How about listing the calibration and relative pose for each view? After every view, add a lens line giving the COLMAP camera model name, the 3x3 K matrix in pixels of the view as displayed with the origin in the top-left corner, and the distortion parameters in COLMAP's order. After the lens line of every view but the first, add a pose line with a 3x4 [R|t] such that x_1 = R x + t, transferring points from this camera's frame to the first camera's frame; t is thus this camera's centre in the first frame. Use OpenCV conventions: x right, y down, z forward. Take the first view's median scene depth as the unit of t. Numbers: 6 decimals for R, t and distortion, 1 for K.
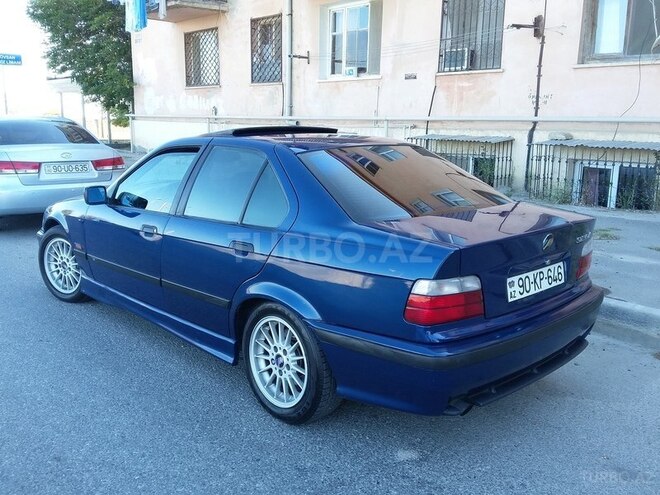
lens RADIAL K [[608.3, 0, 330.0], [0, 608.3, 247.5], [0, 0, 1]] dist [0.083540, -0.185713]
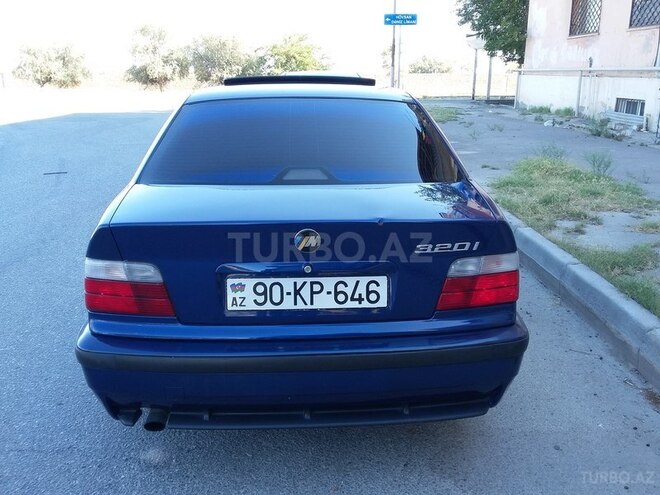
lens RADIAL K [[608.3, 0, 330.0], [0, 608.3, 247.5], [0, 0, 1]] dist [0.083540, -0.185713]
pose [[0.751730, 0.164437, -0.638641, 0.152935], [-0.120880, 0.986364, 0.111683, -0.015258], [0.648298, -0.006756, 0.761357, 0.091850]]
